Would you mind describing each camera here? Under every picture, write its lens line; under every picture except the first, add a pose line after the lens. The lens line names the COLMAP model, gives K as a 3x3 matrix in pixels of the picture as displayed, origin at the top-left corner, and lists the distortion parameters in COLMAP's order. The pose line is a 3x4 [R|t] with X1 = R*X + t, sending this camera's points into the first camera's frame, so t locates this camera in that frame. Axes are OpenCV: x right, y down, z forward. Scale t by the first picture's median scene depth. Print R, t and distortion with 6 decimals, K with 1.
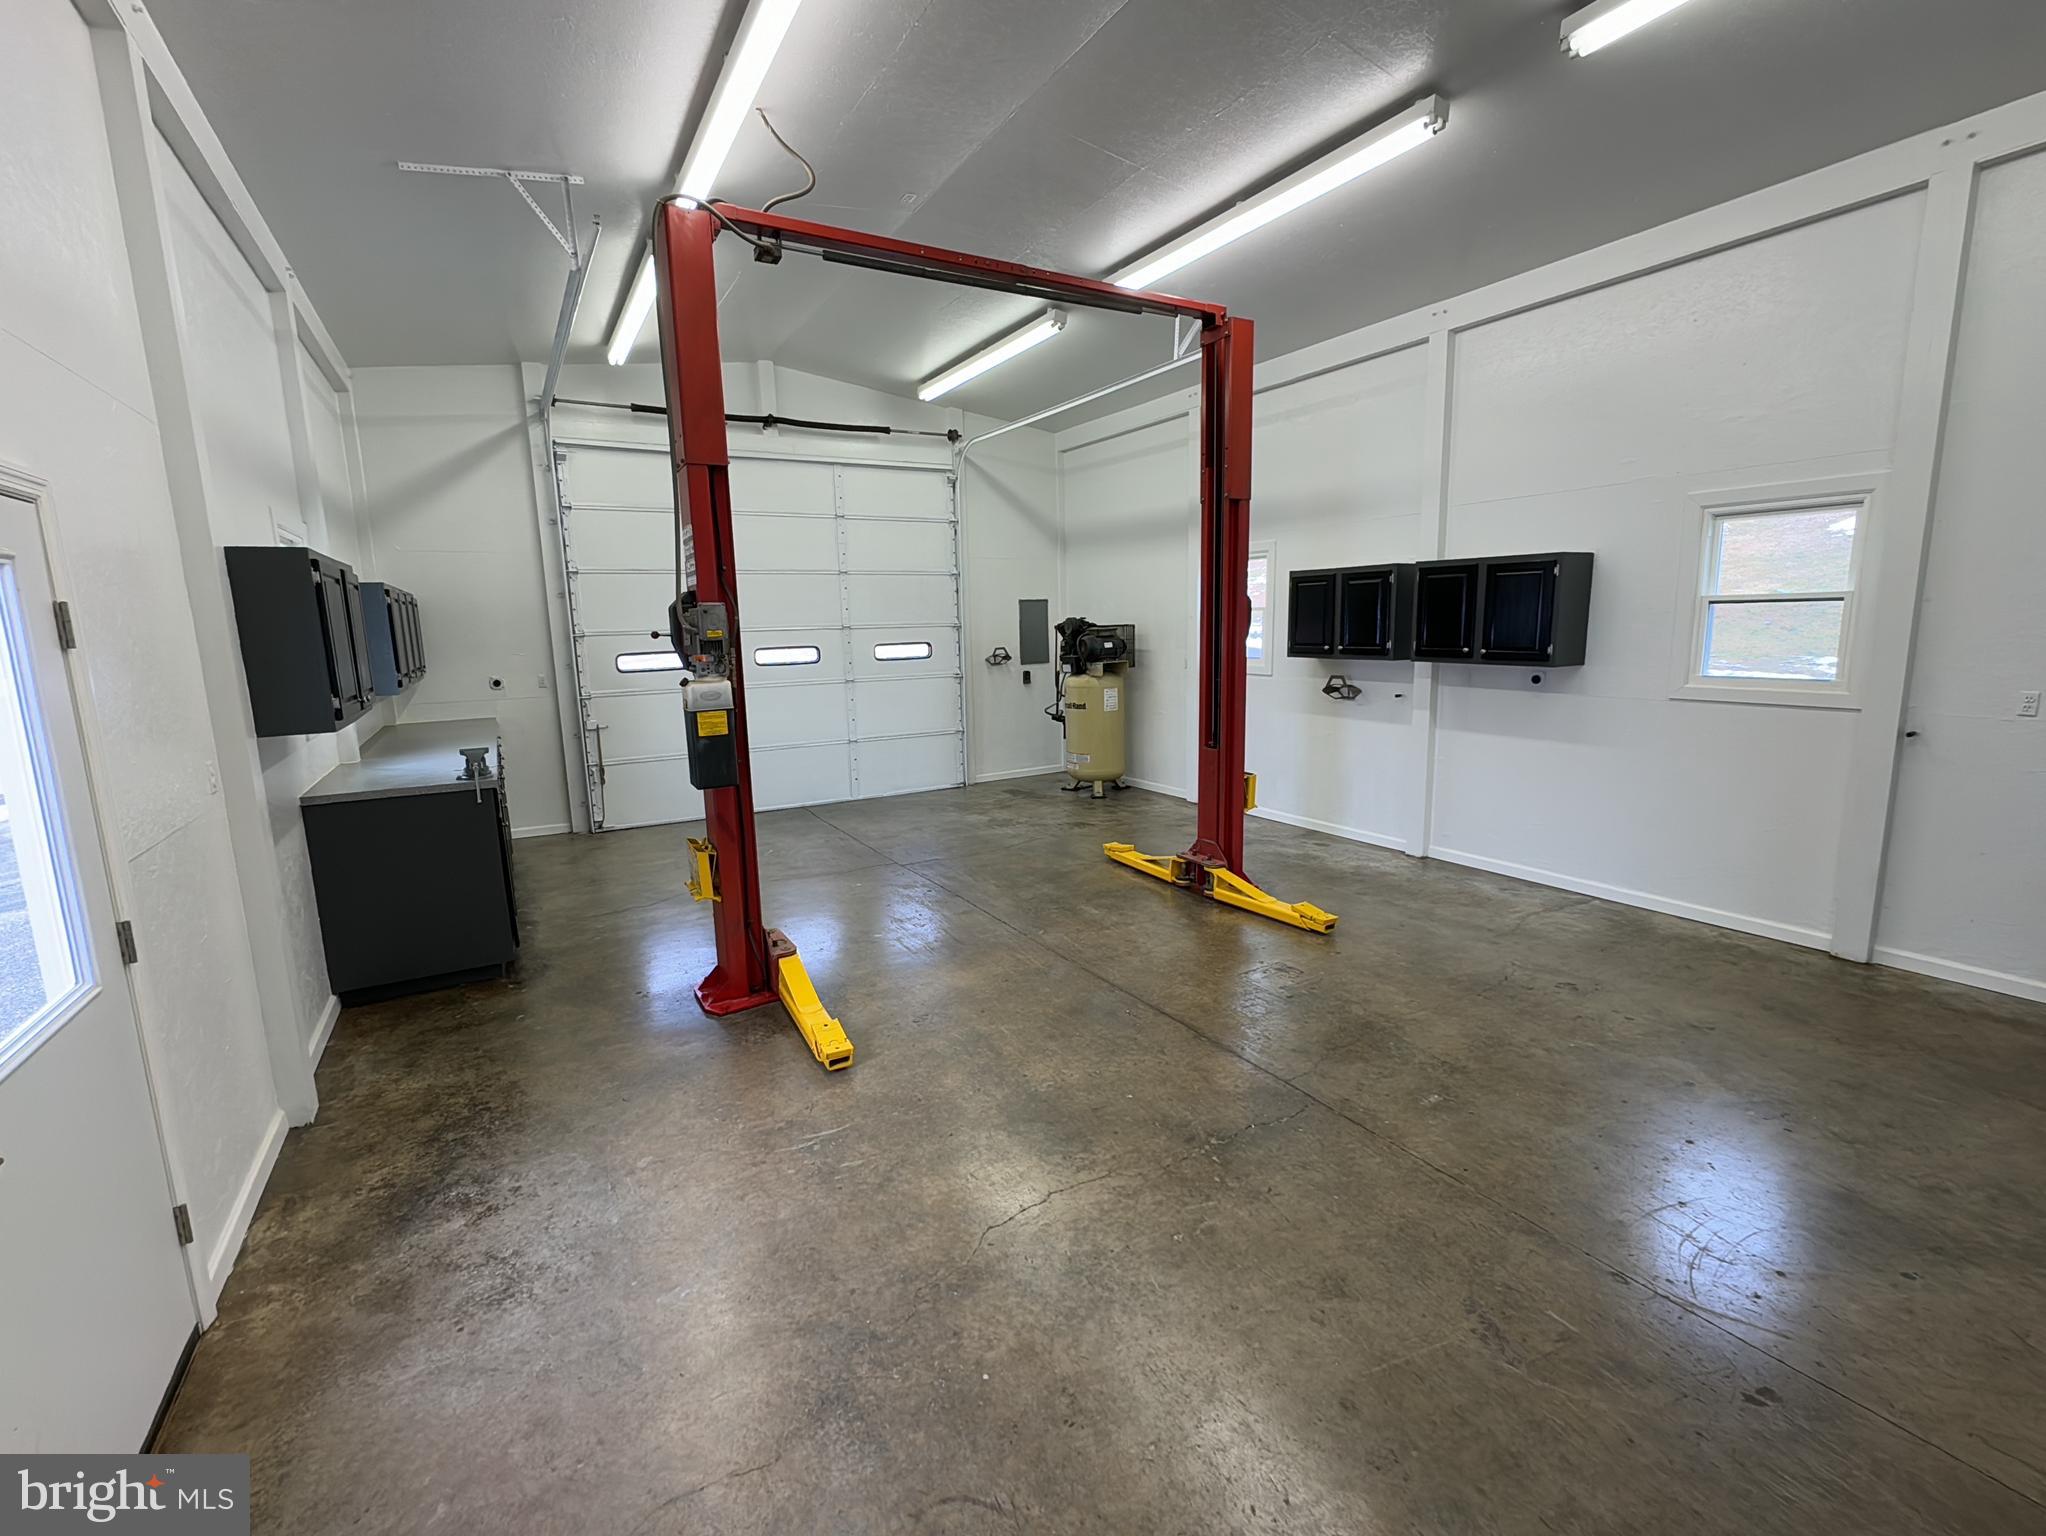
lens RADIAL K [[891.0, 0, 1028.0], [0, 891.0, 767.2], [0, 0, 1]] dist [-0.002797, 0.000023]
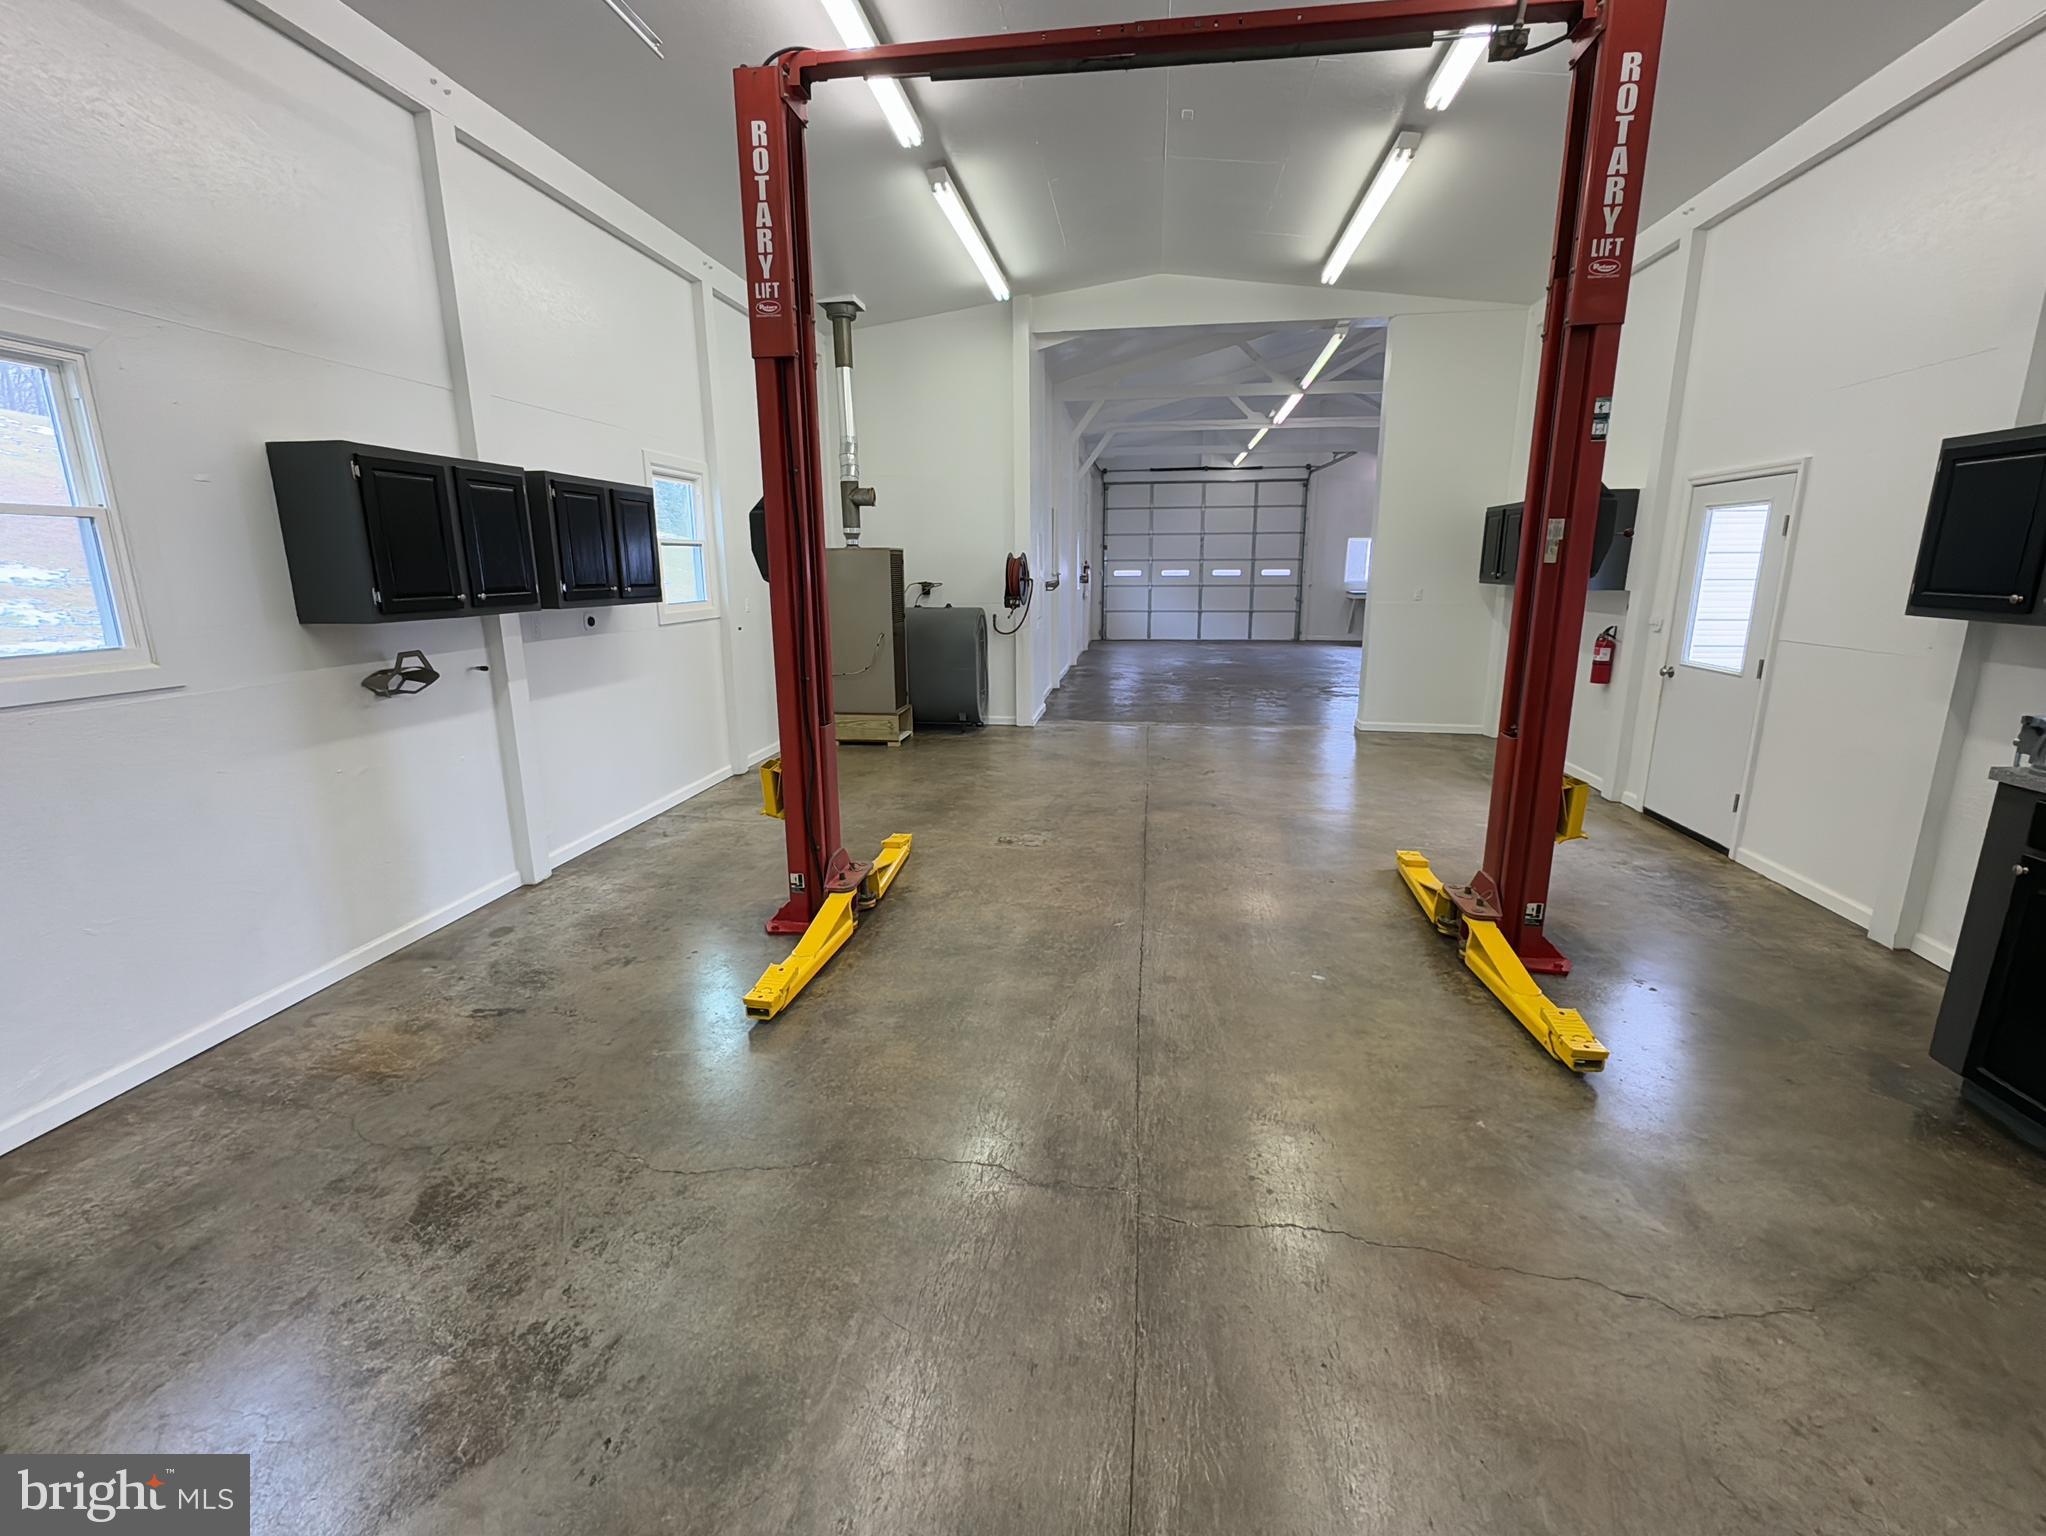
lens RADIAL K [[891.0, 0, 1024.9], [0, 891.0, 768.7], [0, 0, 1]] dist [-0.002797, 0.000023]
pose [[-0.781346, -0.114810, 0.613447, -0.358405], [0.125389, 0.934012, 0.334514, -0.206227], [-0.611372, 0.338291, -0.715390, 1.424549]]
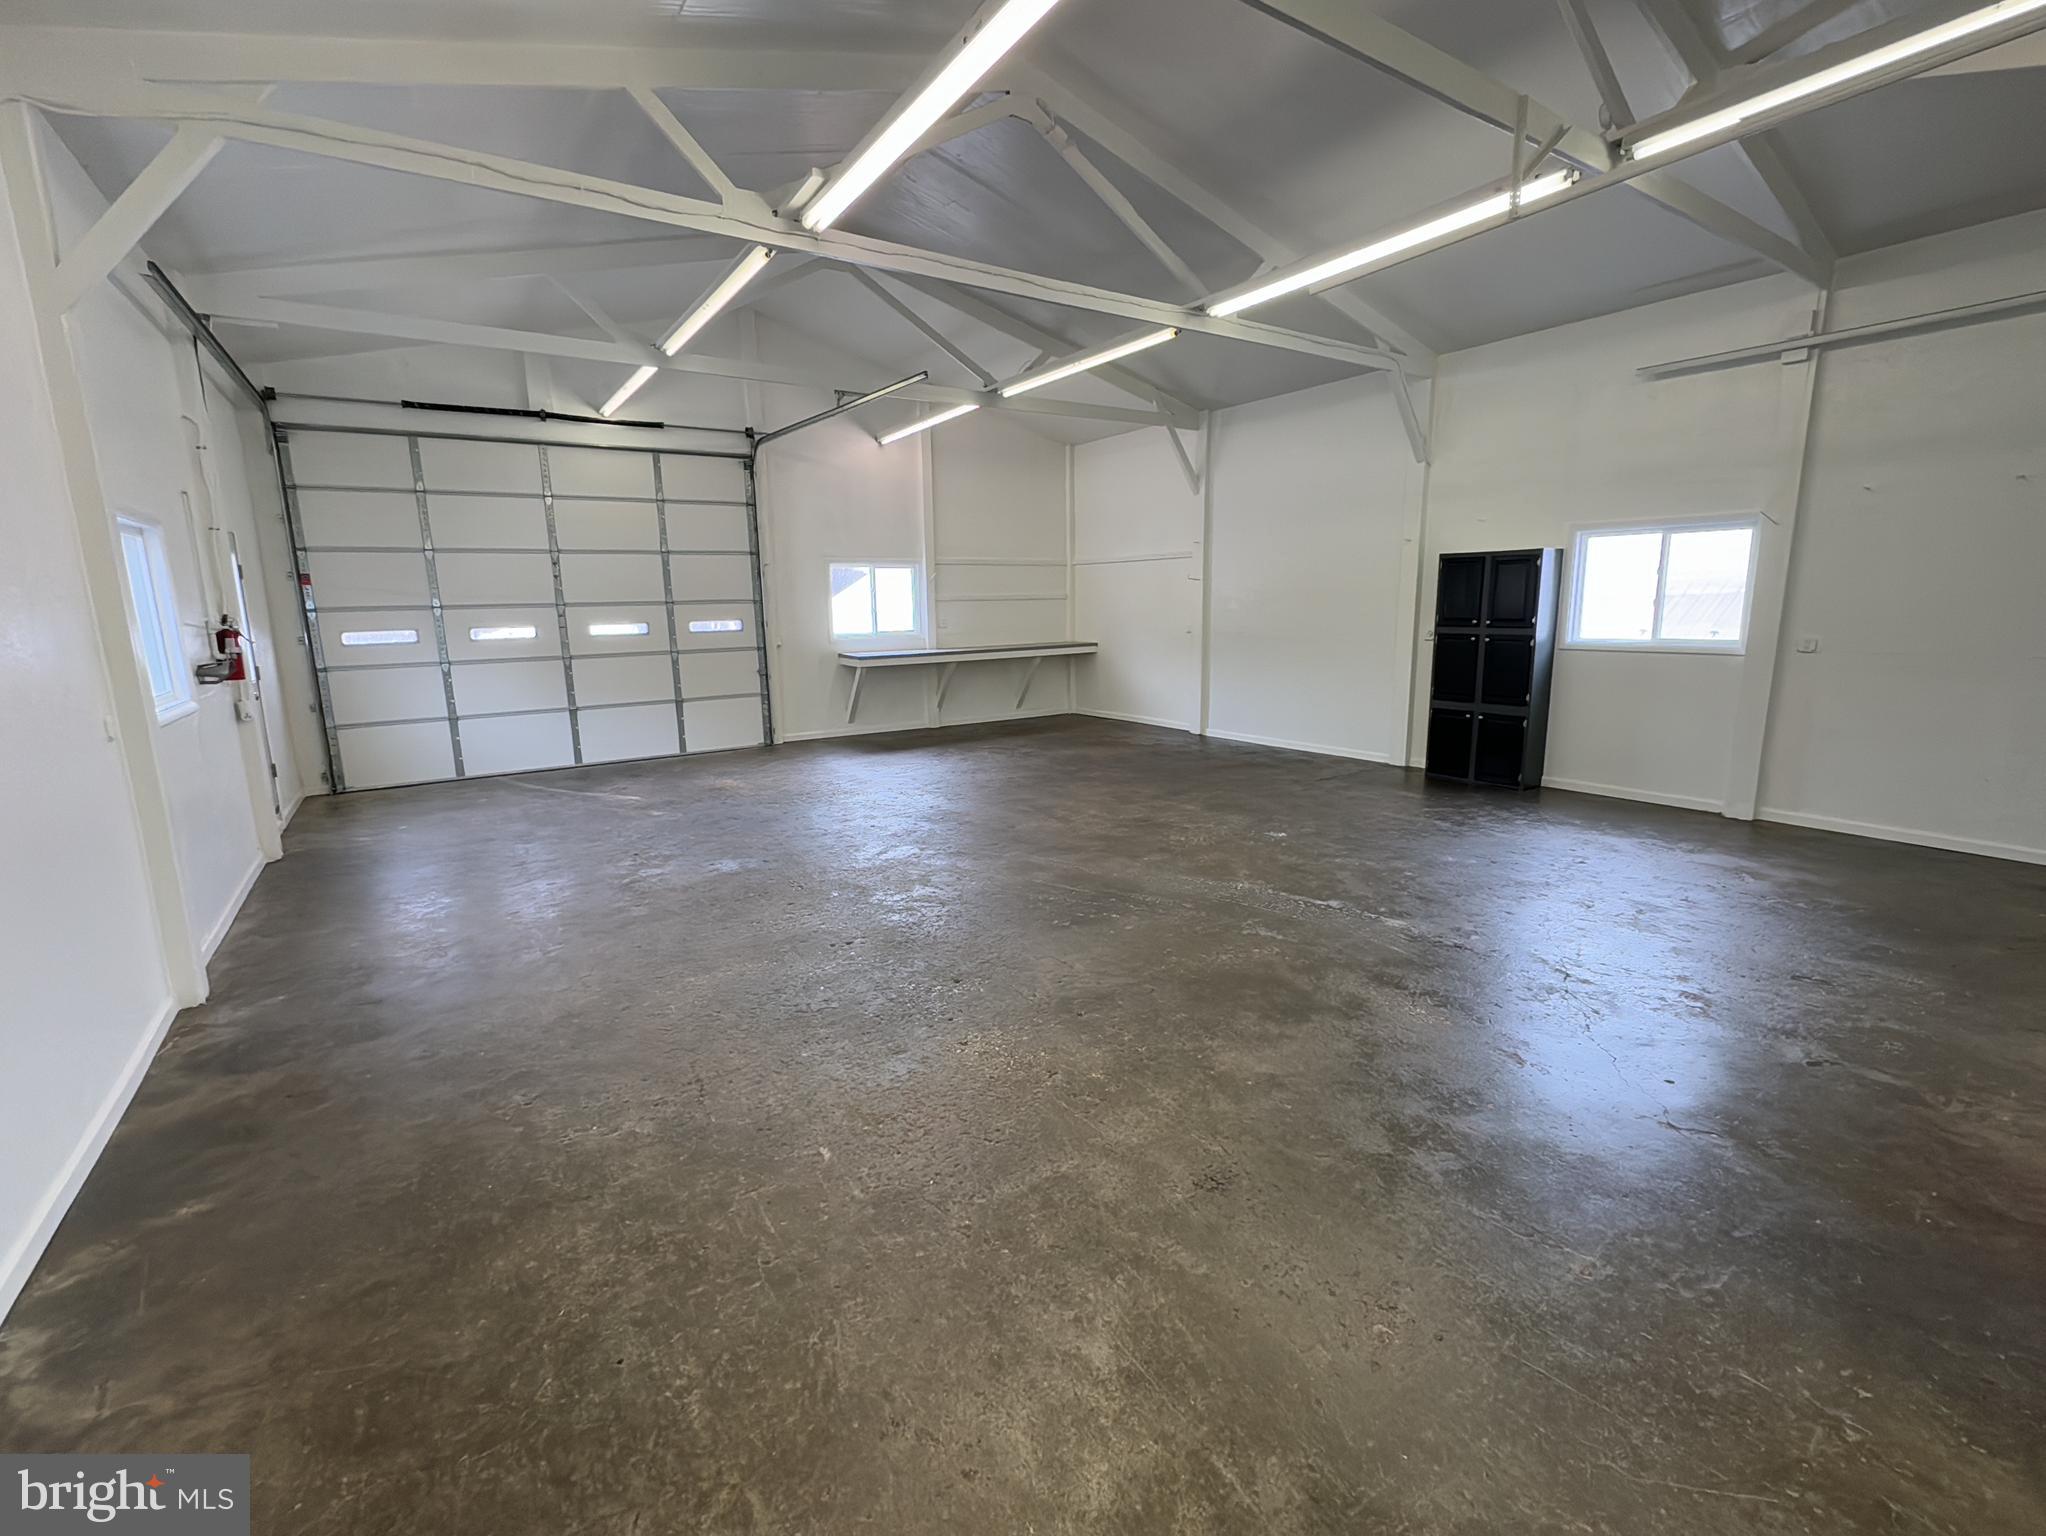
lens RADIAL K [[891.0, 0, 1025.1], [0, 891.0, 765.7], [0, 0, 1]] dist [-0.002797, 0.000023]
pose [[-0.997805, 0.046588, -0.047054, -0.149965], [0.027050, 0.935403, 0.352546, -0.159340], [0.060439, 0.350499, -0.934611, 1.089978]]
